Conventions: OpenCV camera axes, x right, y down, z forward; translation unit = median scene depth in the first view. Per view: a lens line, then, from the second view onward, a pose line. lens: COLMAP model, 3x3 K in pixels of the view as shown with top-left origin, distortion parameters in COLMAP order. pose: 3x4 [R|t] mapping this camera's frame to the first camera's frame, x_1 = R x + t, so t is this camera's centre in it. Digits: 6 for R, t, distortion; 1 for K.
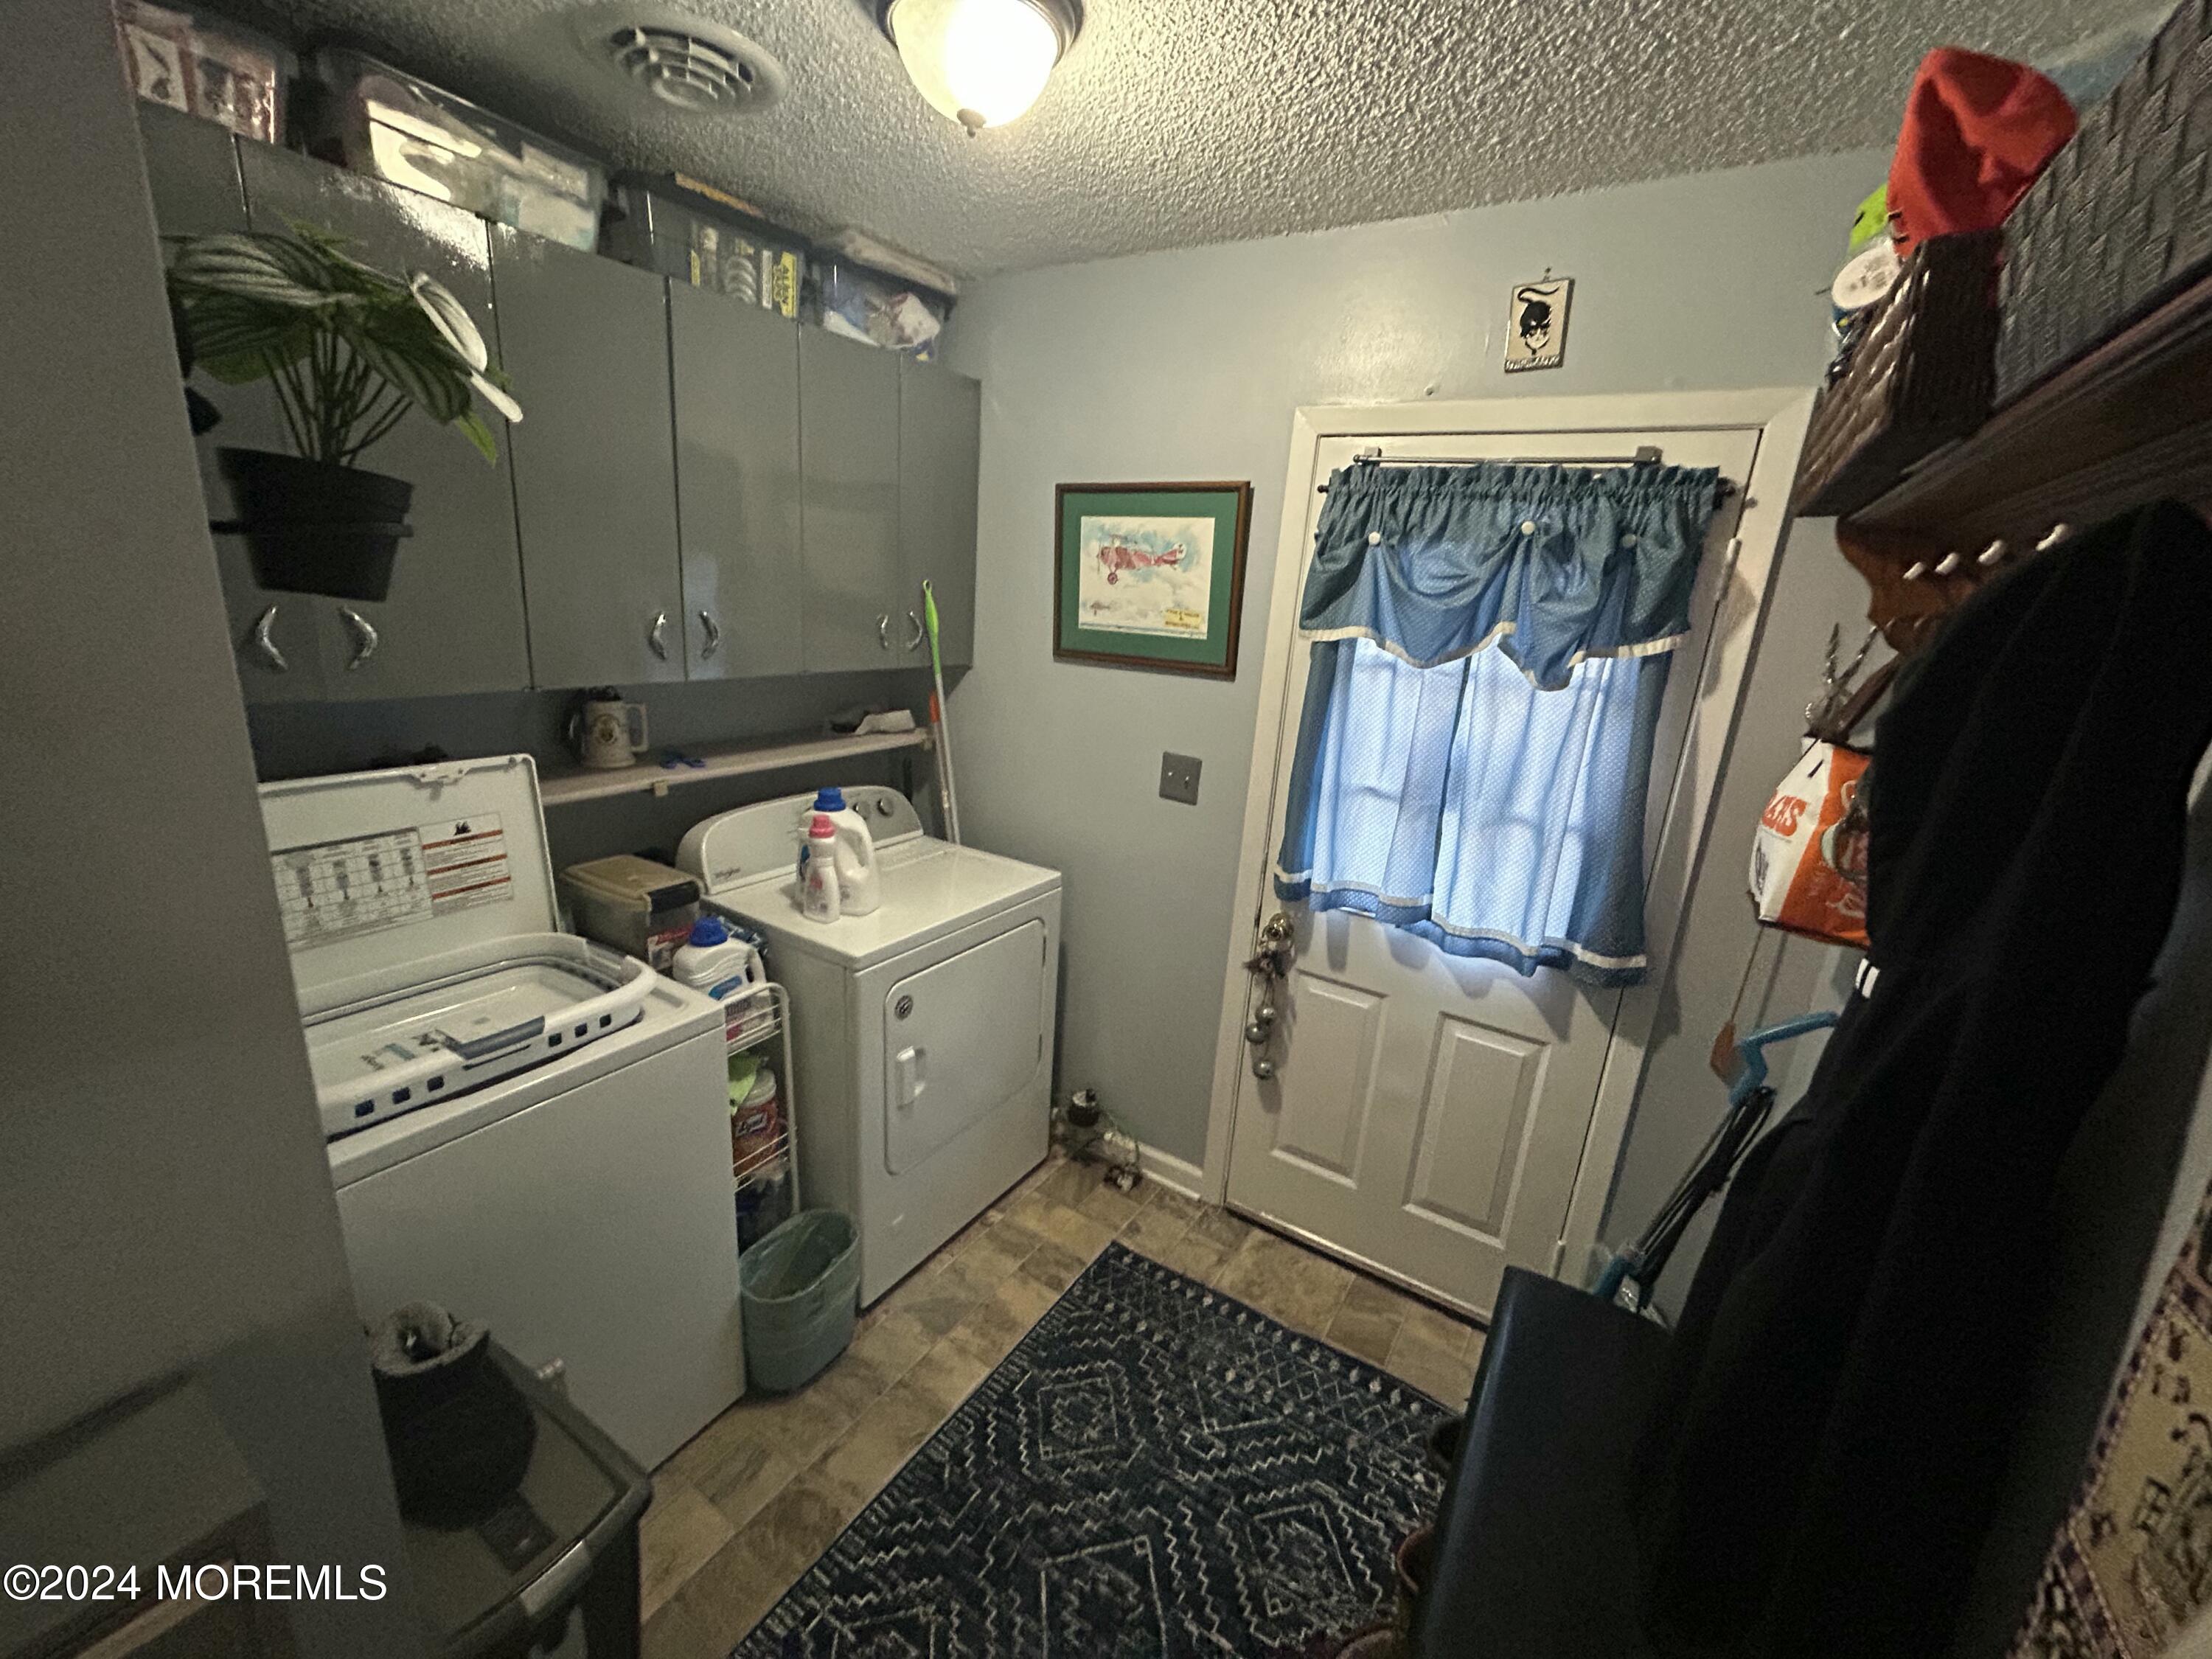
lens RADIAL K [[896.6, 0, 1102.8], [0, 896.6, 831.6], [0, 0, 1]] dist [0.003915, 0.001003]
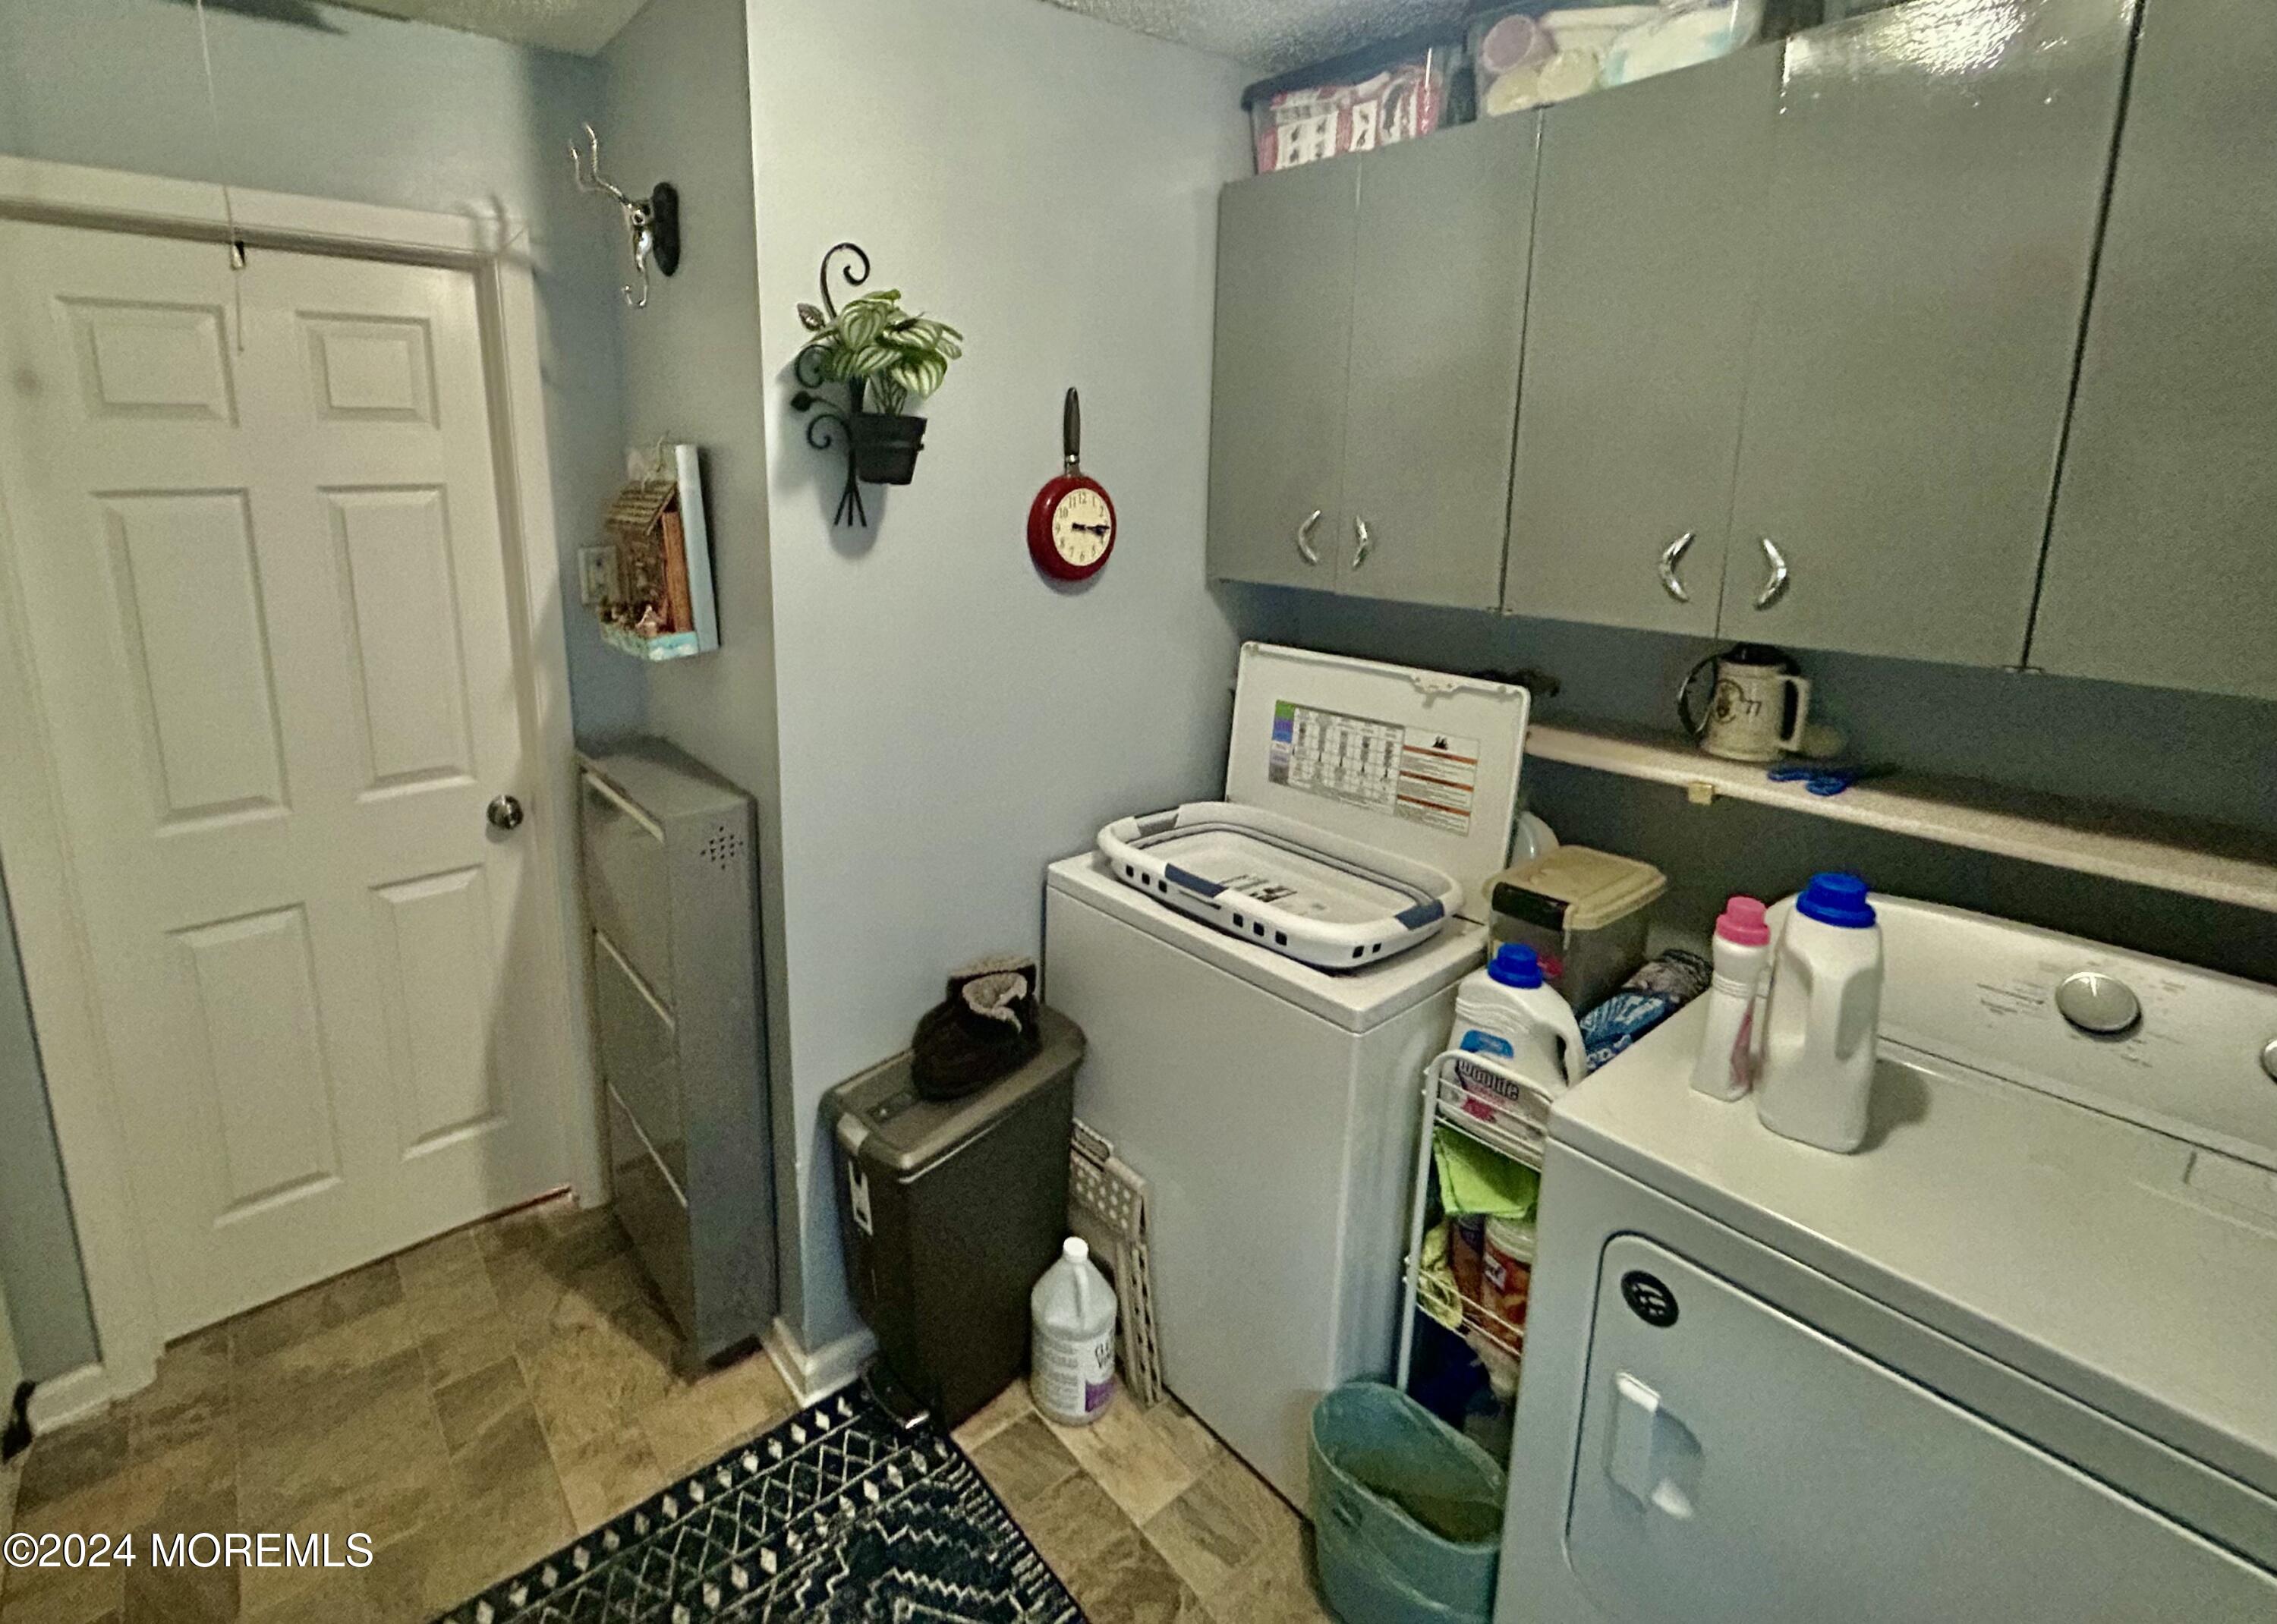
lens RADIAL K [[1051.8, 0, 969.8], [0, 1051.8, 658.8], [0, 0, 1]] dist [0.002141, 0.002717]
pose [[-0.357329, 0.110092, -0.927467, 0.519966], [-0.275267, 0.936506, 0.217218, -0.200194], [0.892493, 0.332919, -0.304336, 0.885035]]
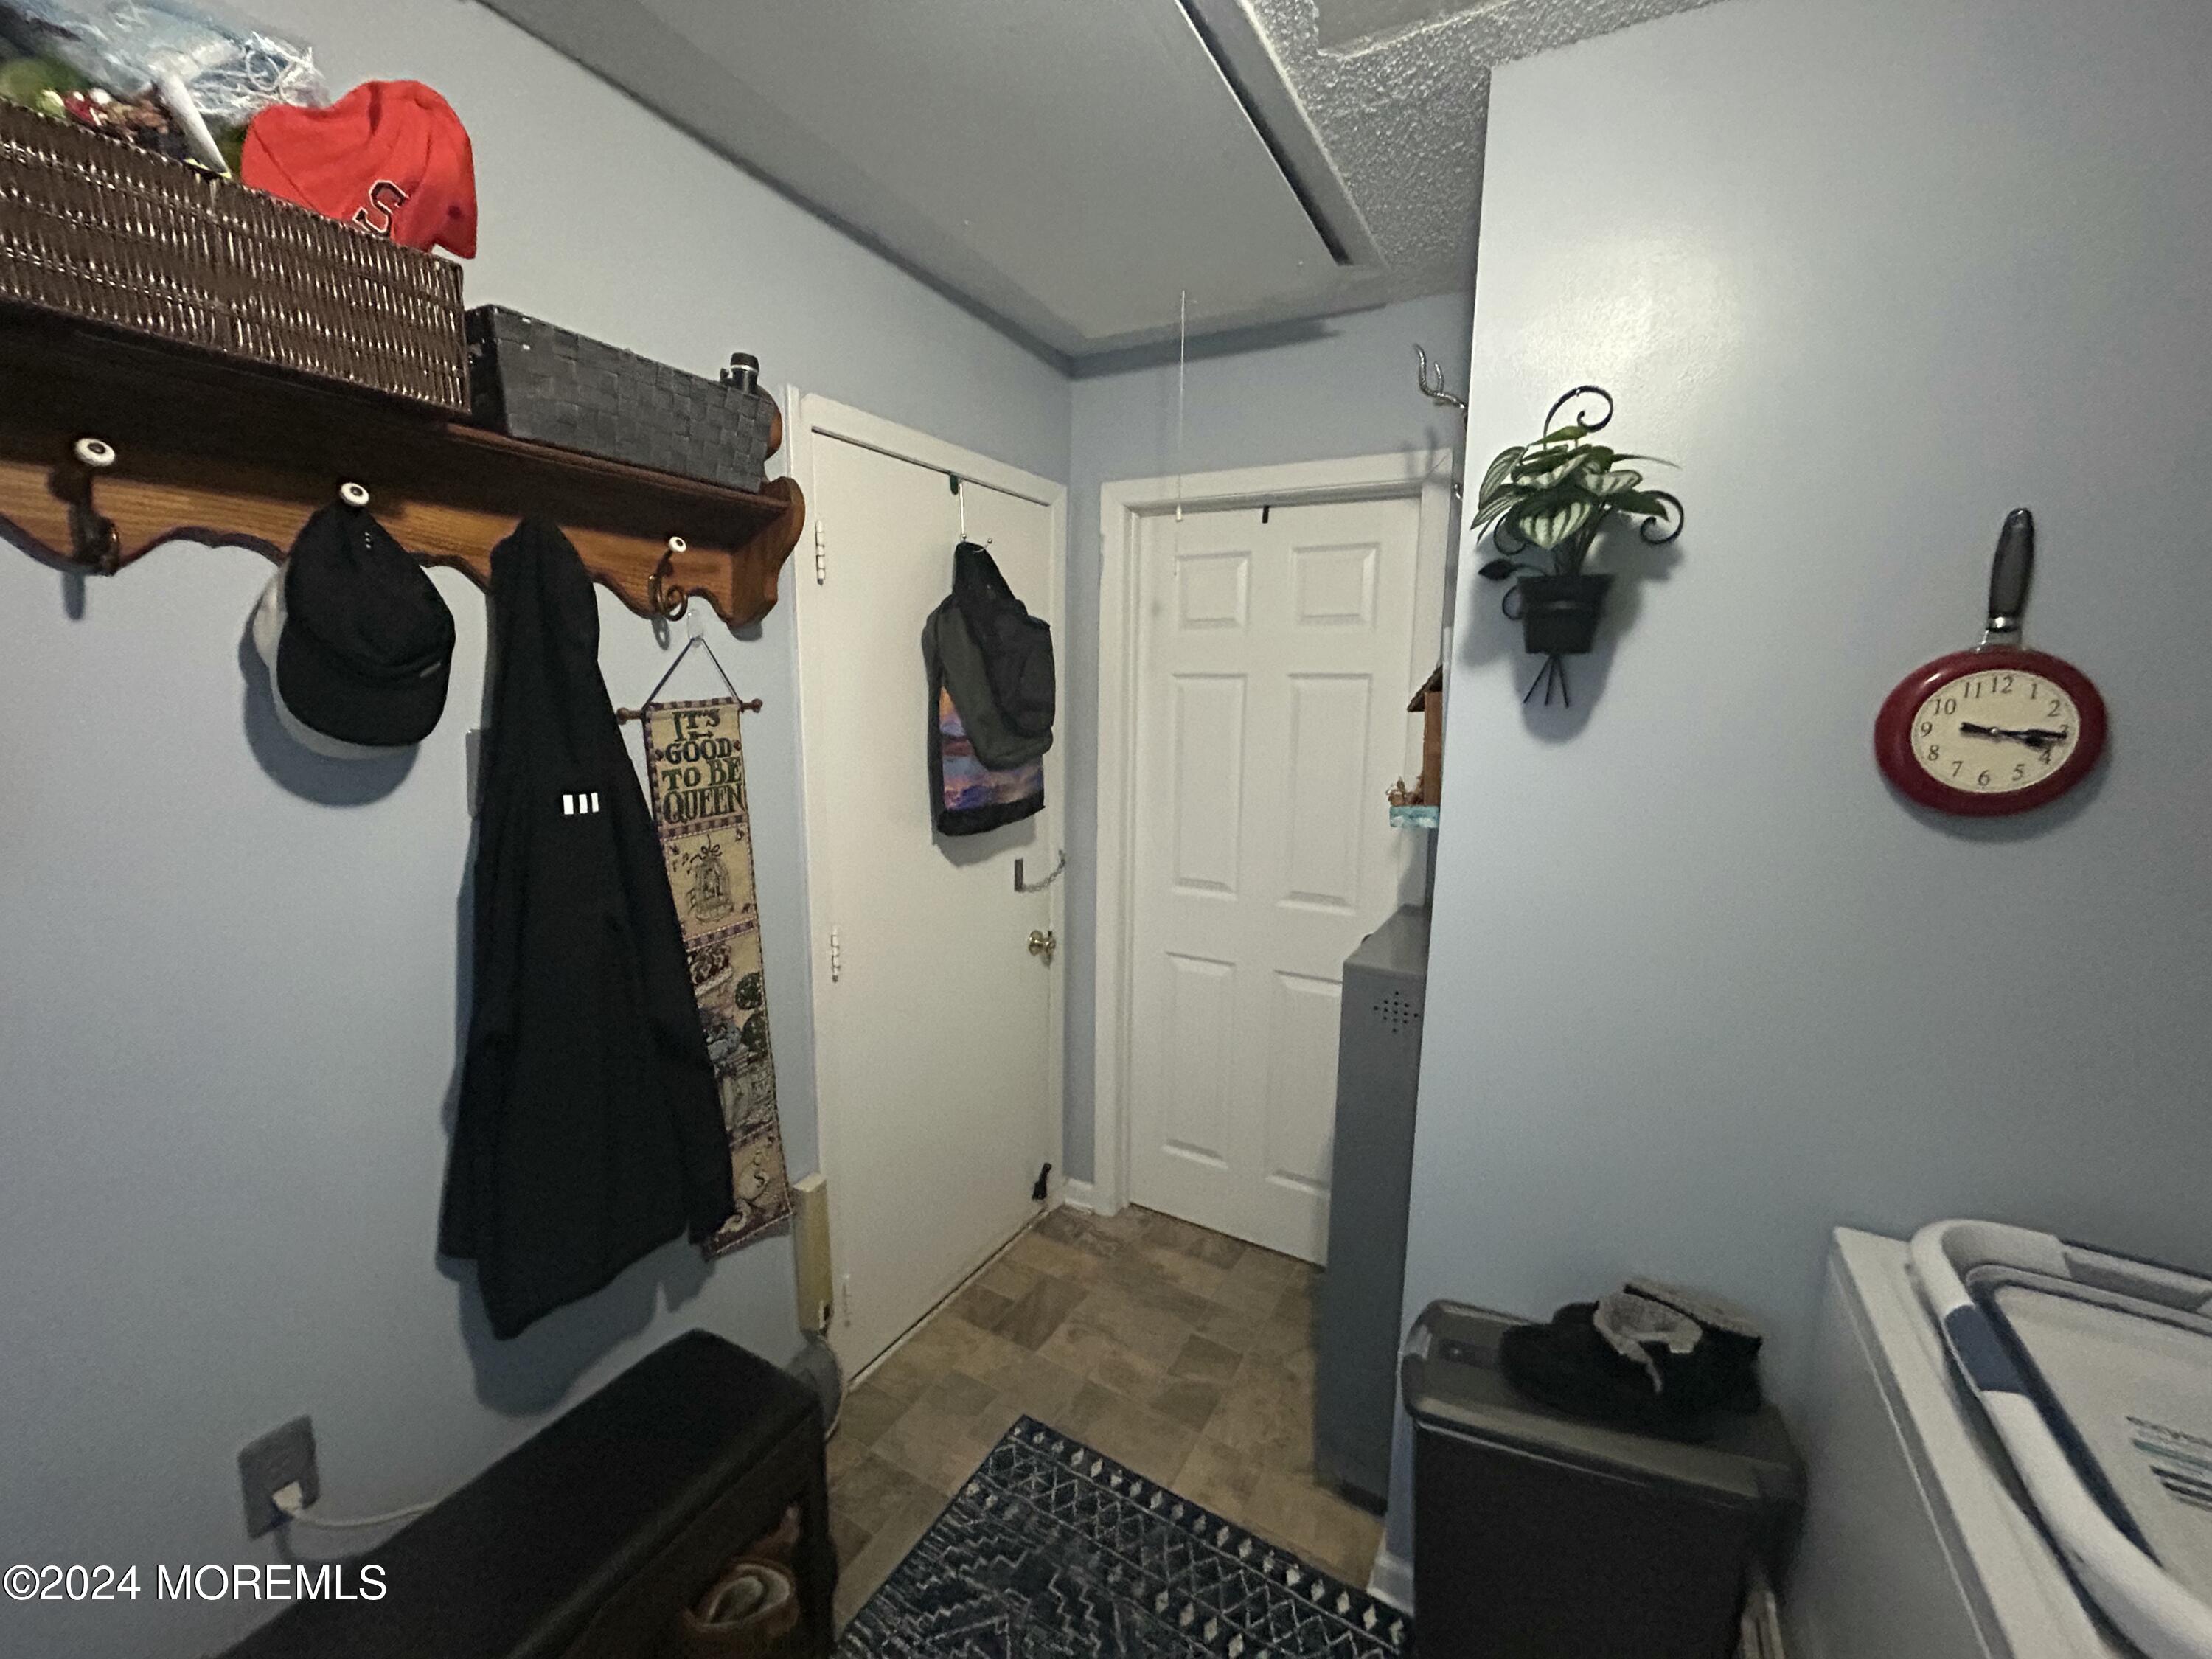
lens RADIAL K [[896.6, 0, 1103.7], [0, 896.6, 830.3], [0, 0, 1]] dist [0.003915, 0.001003]
pose [[-0.995162, -0.075111, -0.063335, 0.080533], [-0.094738, 0.904414, 0.416006, -0.250532], [0.026034, 0.419993, -0.907154, 1.137430]]
